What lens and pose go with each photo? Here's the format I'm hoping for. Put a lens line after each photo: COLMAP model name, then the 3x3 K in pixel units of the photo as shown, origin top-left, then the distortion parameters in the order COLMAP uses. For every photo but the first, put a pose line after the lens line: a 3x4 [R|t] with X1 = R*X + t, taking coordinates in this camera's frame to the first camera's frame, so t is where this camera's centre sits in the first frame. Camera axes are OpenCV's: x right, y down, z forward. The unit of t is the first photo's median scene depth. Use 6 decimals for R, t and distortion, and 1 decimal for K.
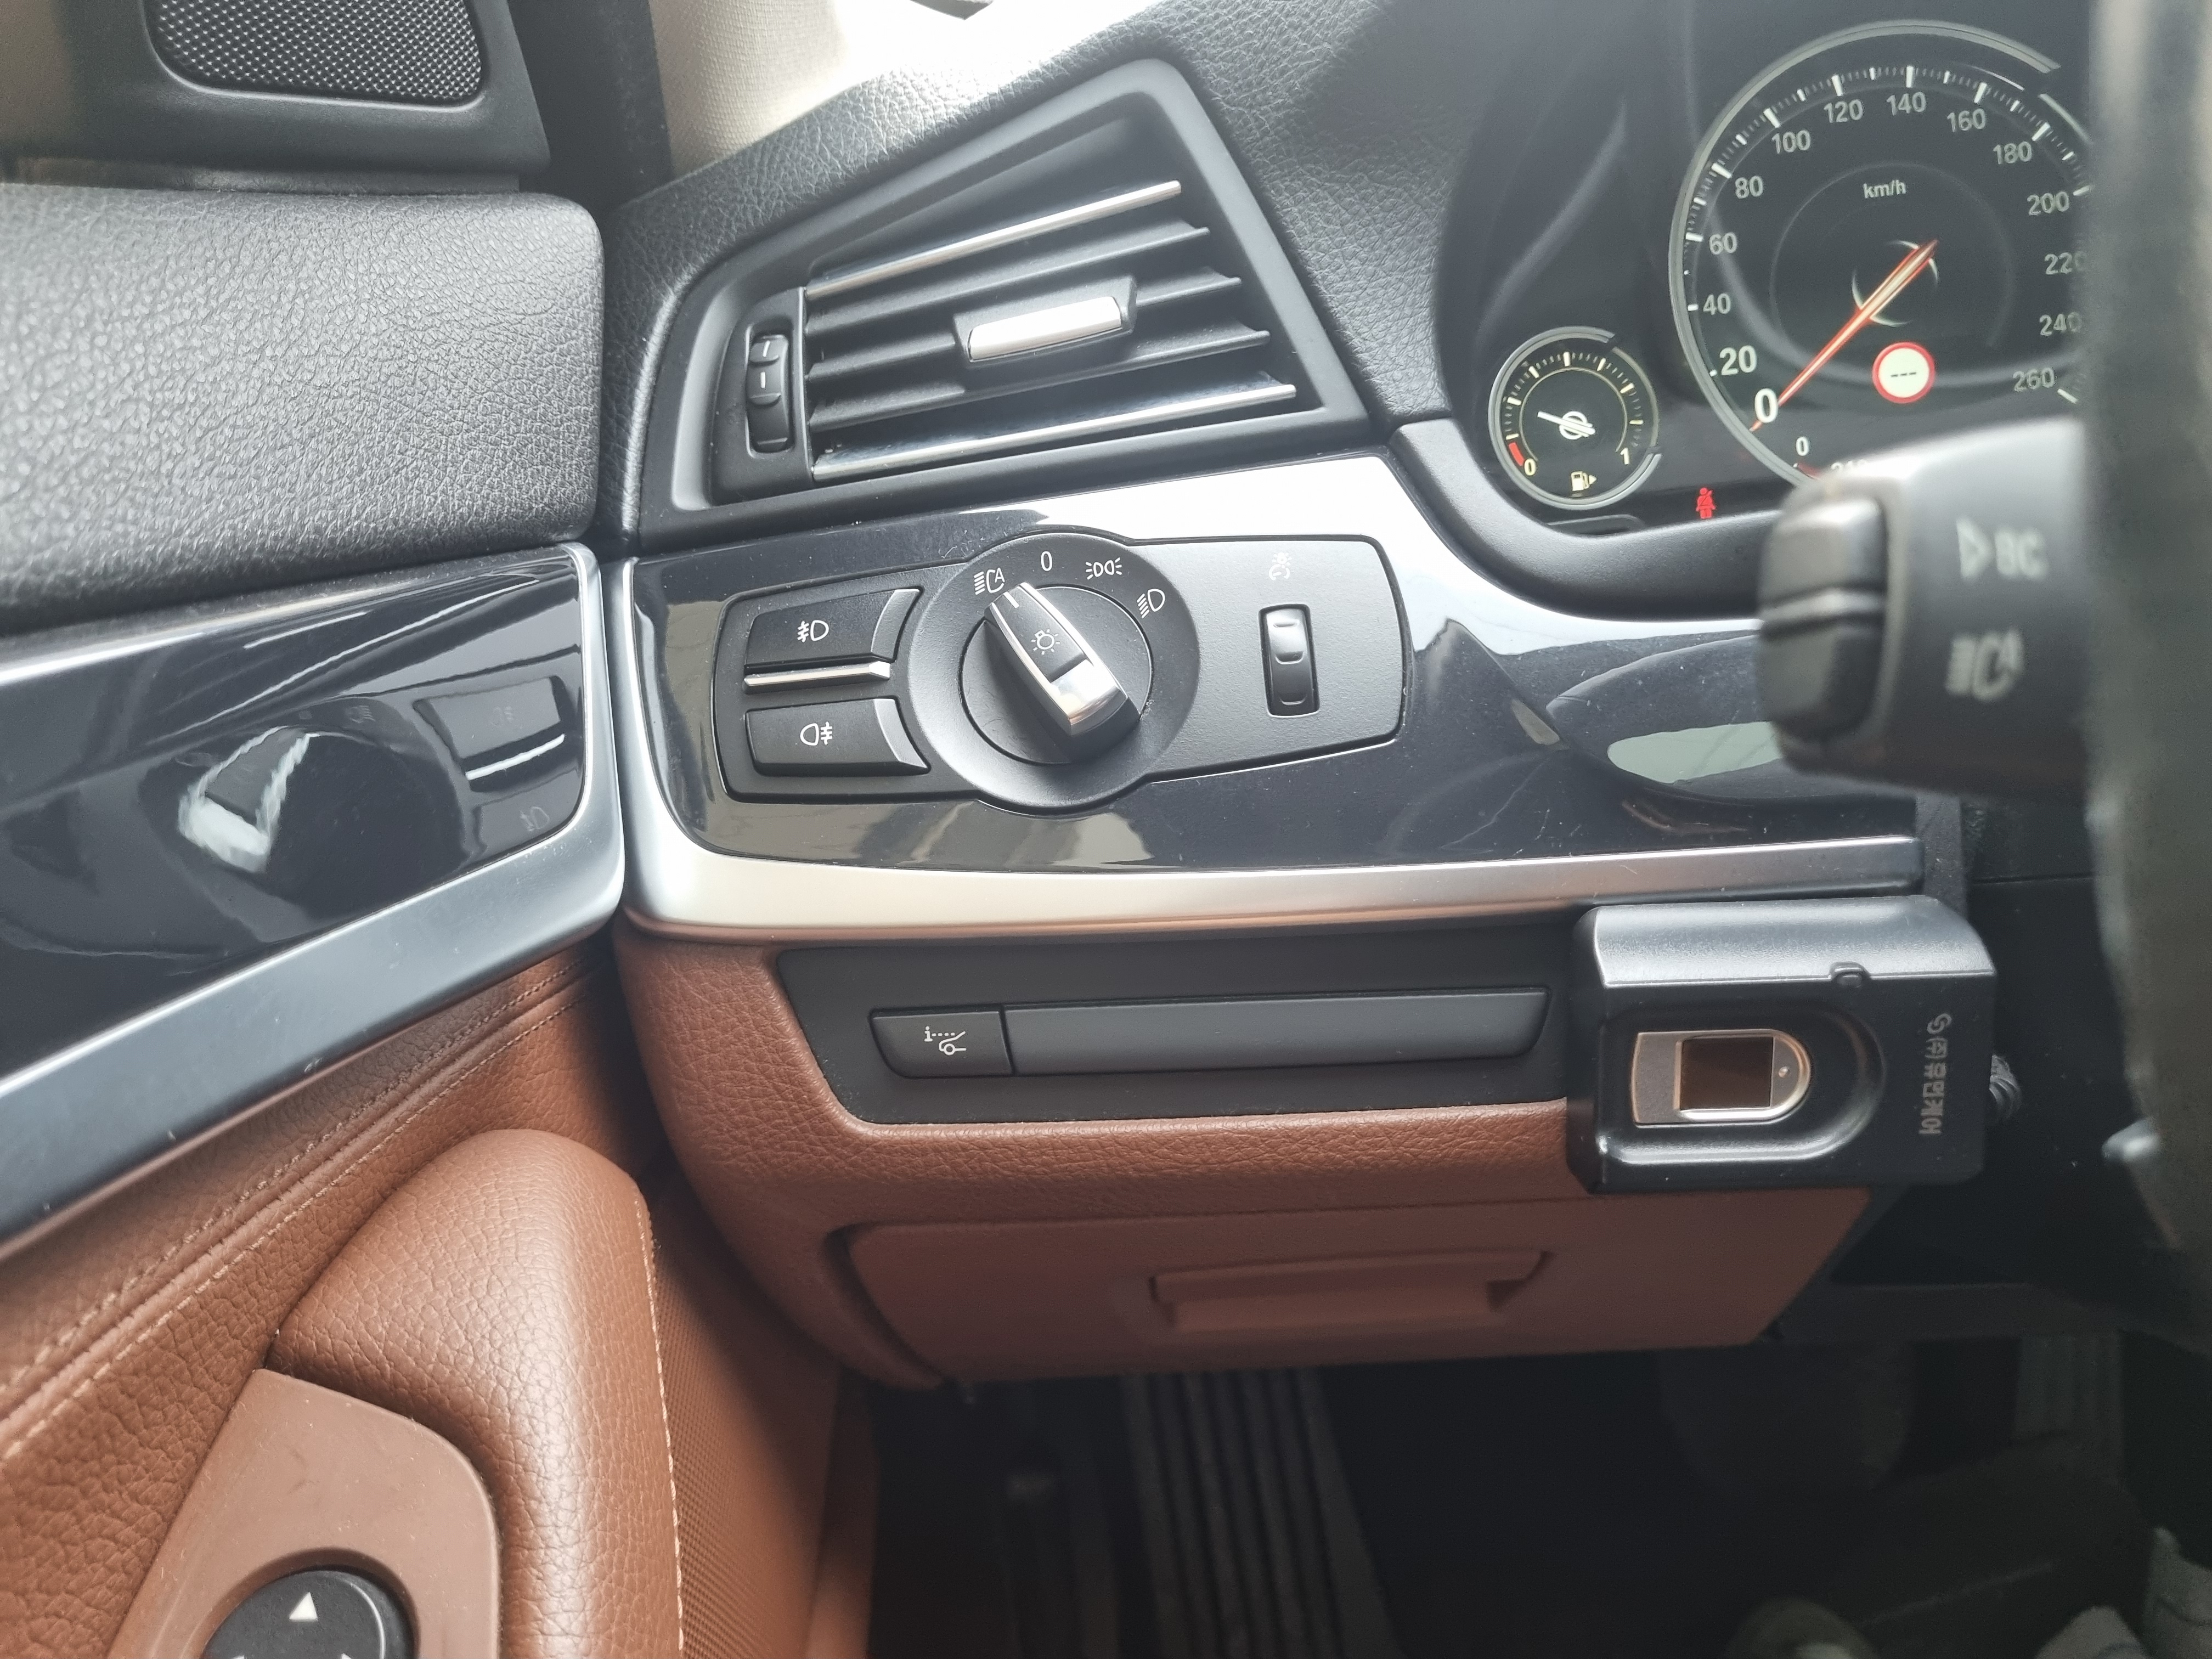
lens RADIAL K [[1727.0, 0, 1106.0], [0, 1727.0, 829.5], [0, 0, 1]] dist [0.043414, -0.066160]
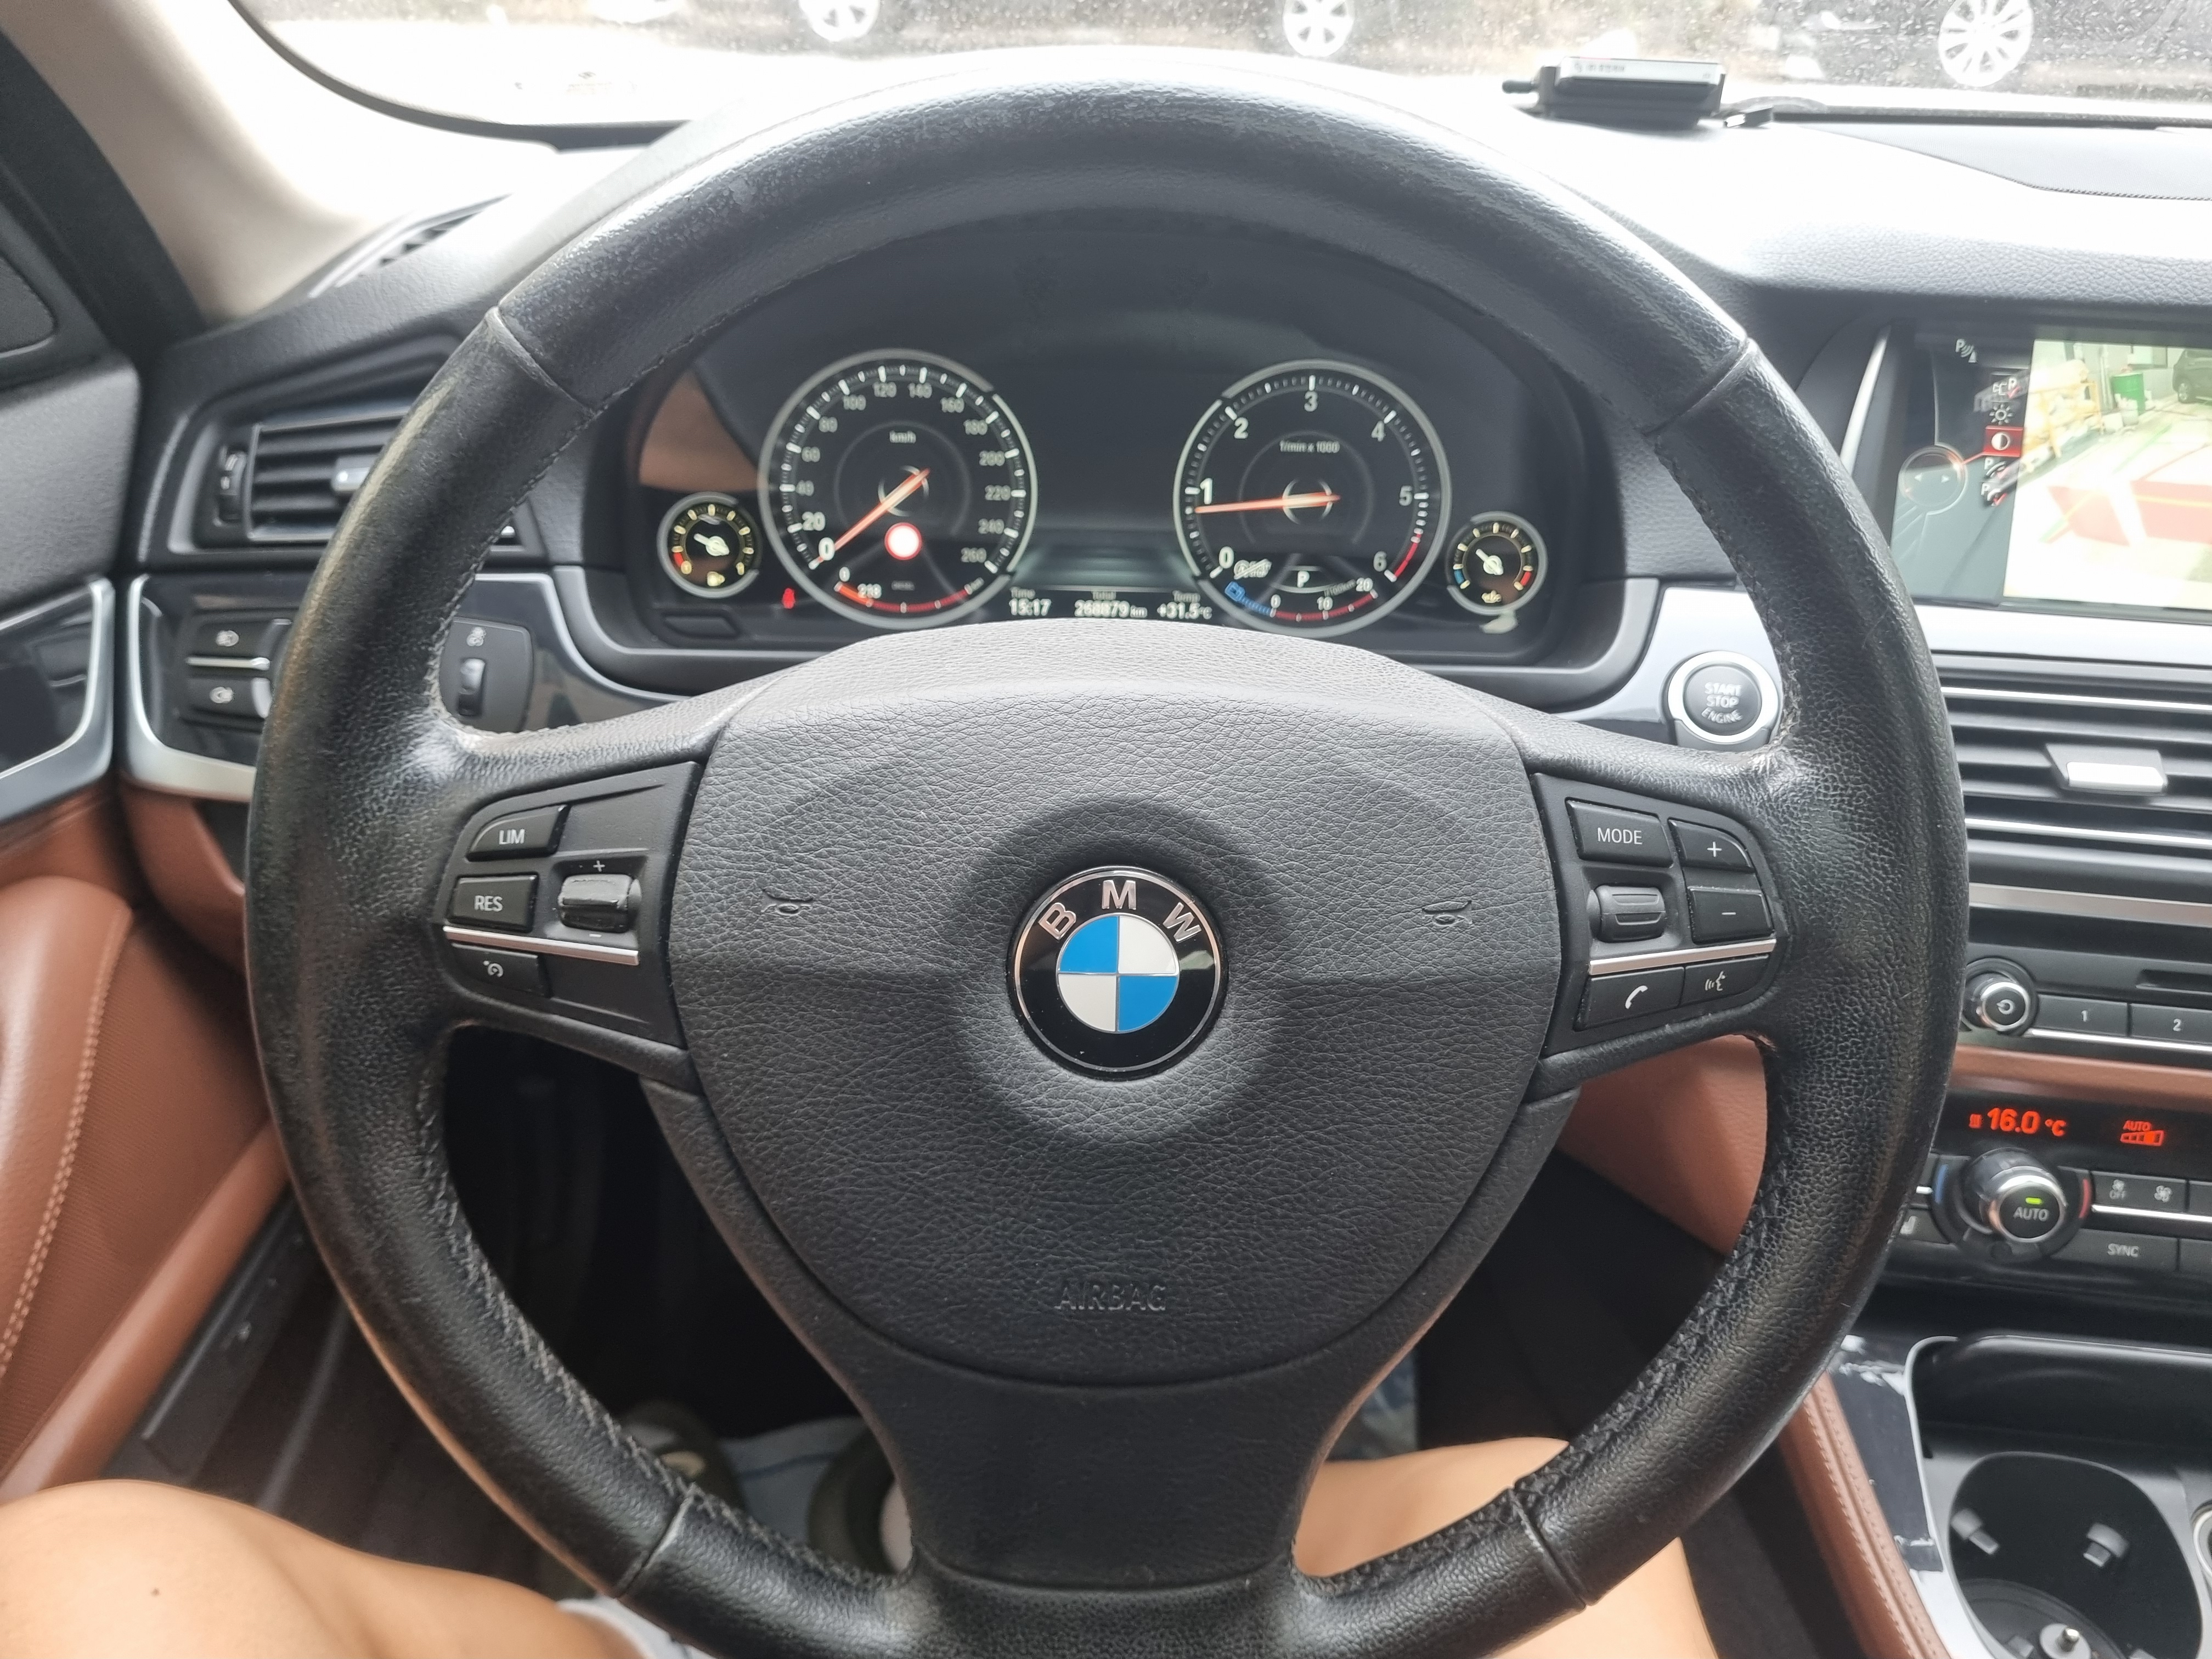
lens RADIAL K [[1689.3, 0, 1105.3], [0, 1689.3, 804.4], [0, 0, 1]] dist [0.026549, -0.007432]
pose [[0.989968, 0.122518, 0.070370, 0.578396], [-0.133619, 0.973711, 0.184479, -0.350178], [-0.045918, -0.192031, 0.980314, -0.785186]]
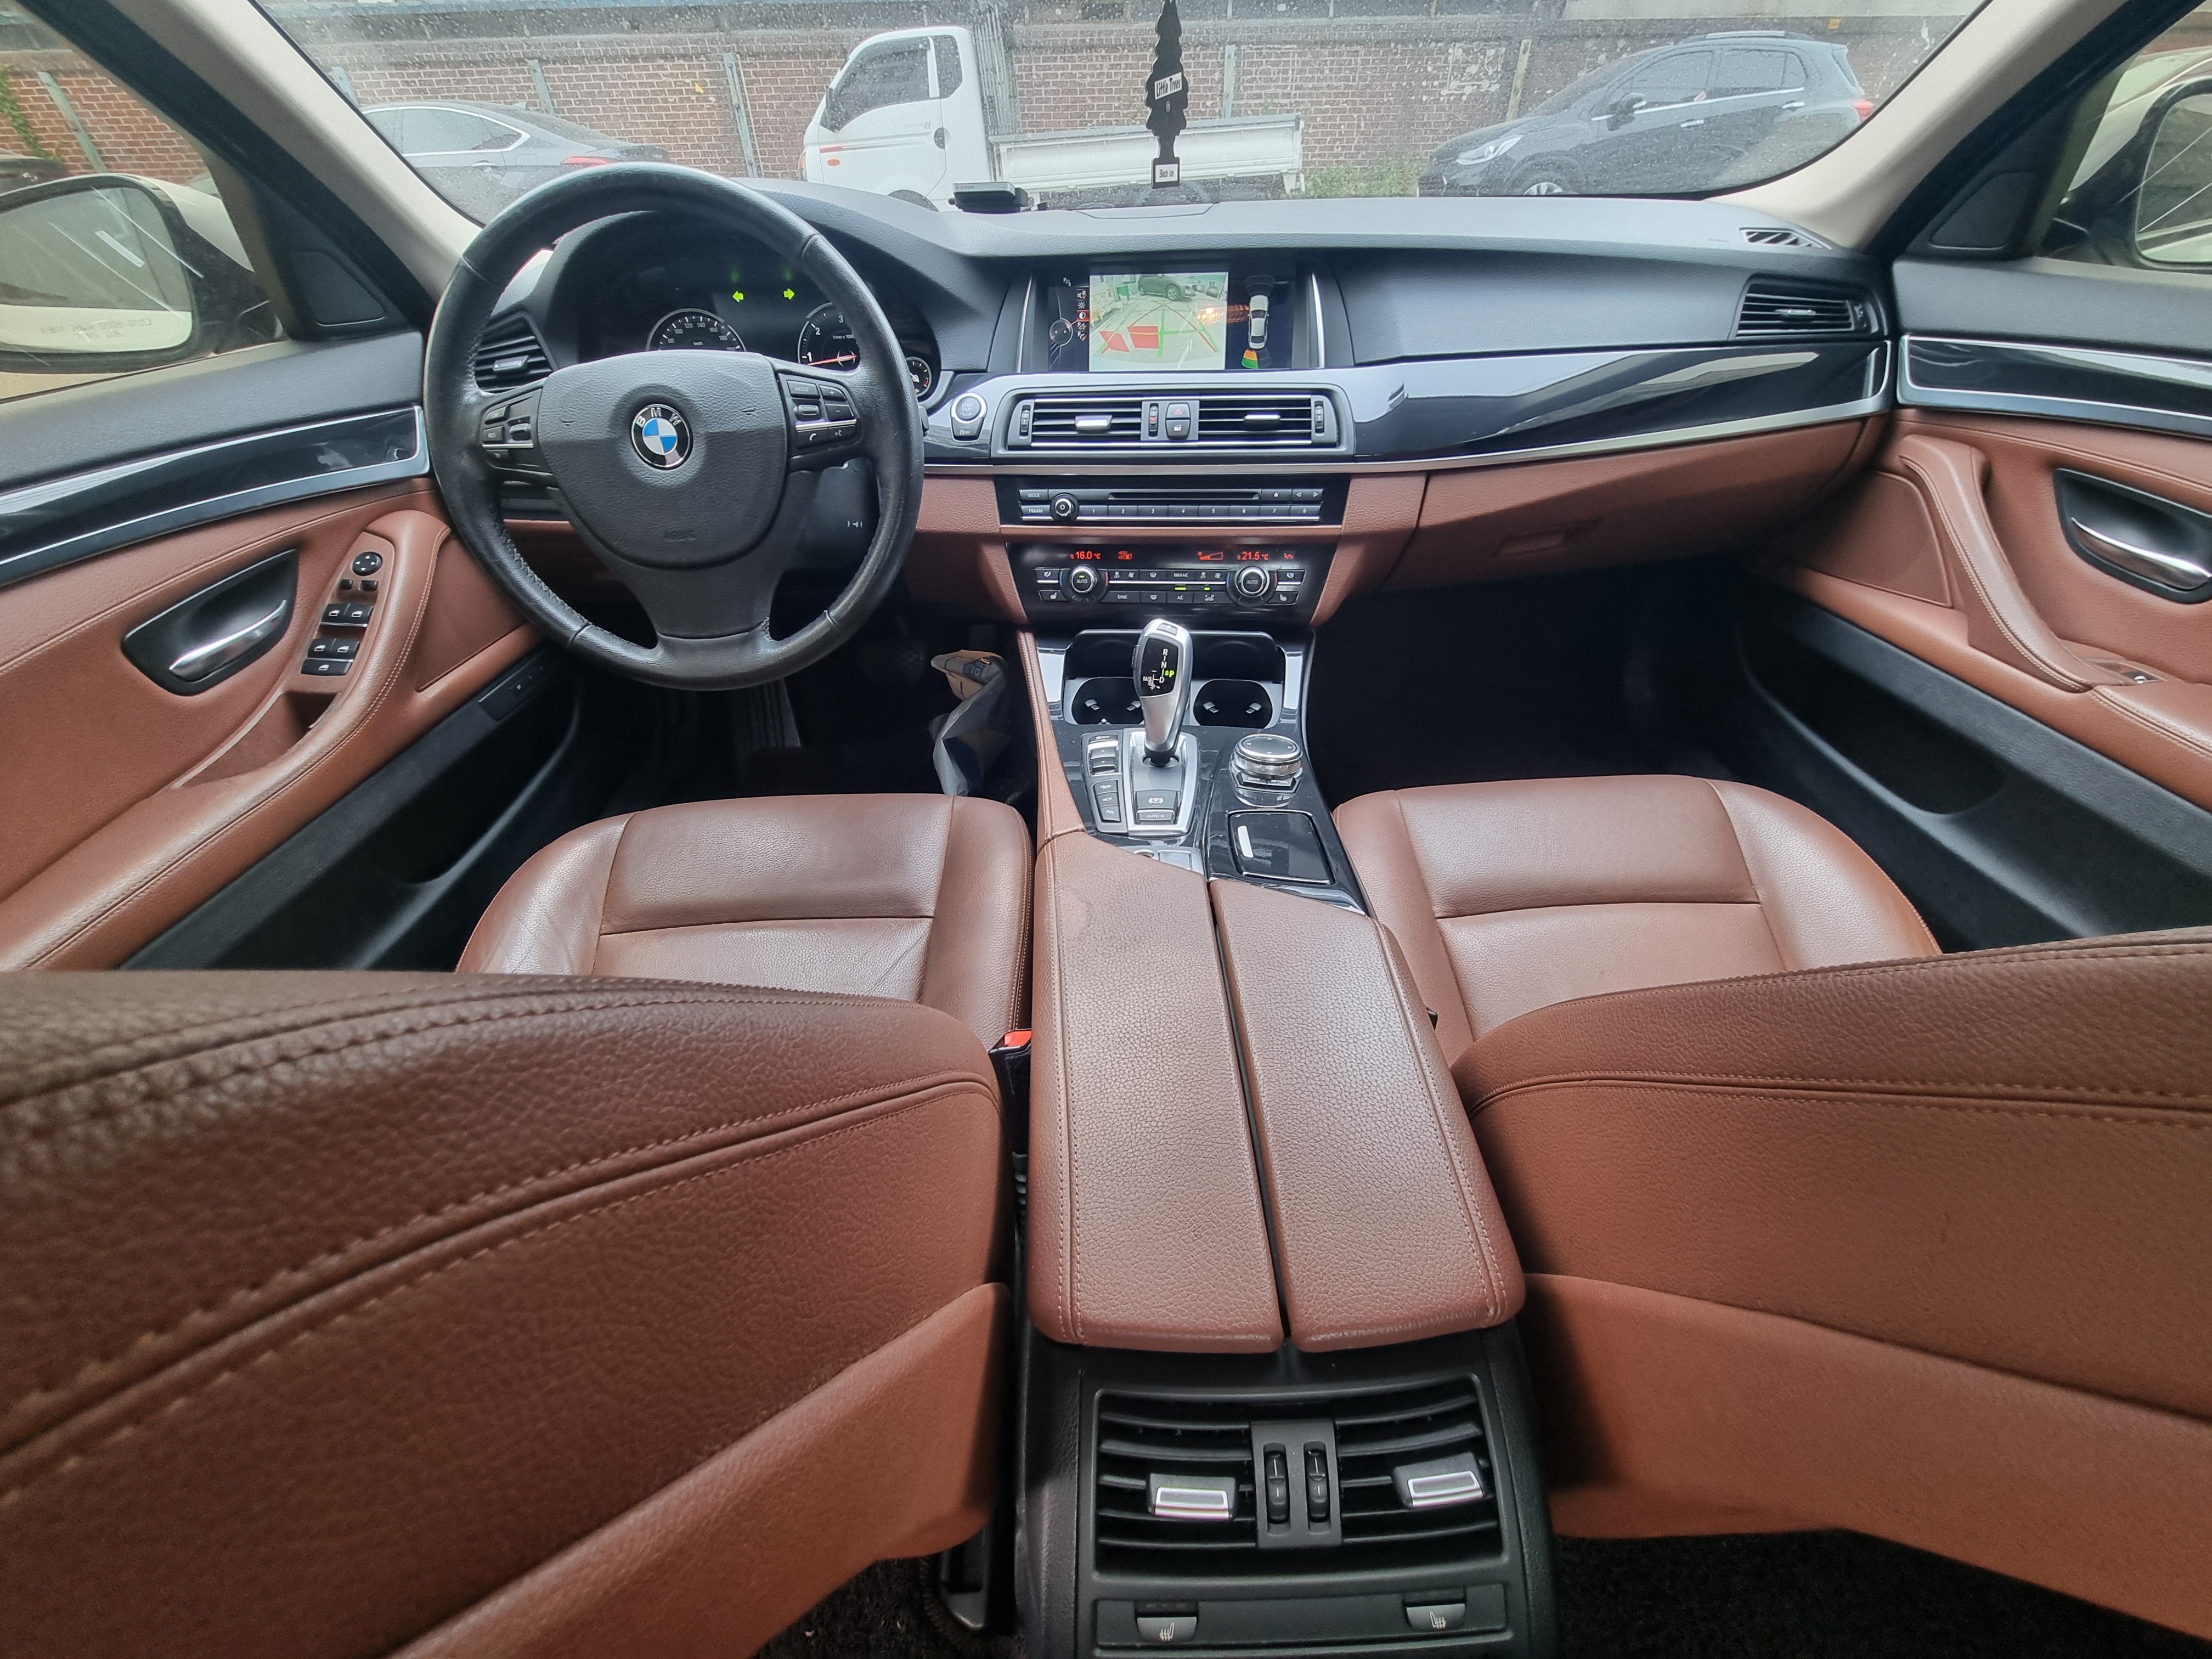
lens RADIAL K [[896.9, 0, 1116.2], [0, 896.9, 832.6], [0, 0, 1]] dist [-0.003151, 0.000553]
pose [[0.996485, 0.050812, 0.066609, 1.540247], [-0.069775, 0.943426, 0.324160, 0.036636], [-0.046369, -0.327668, 0.943654, -1.930147]]
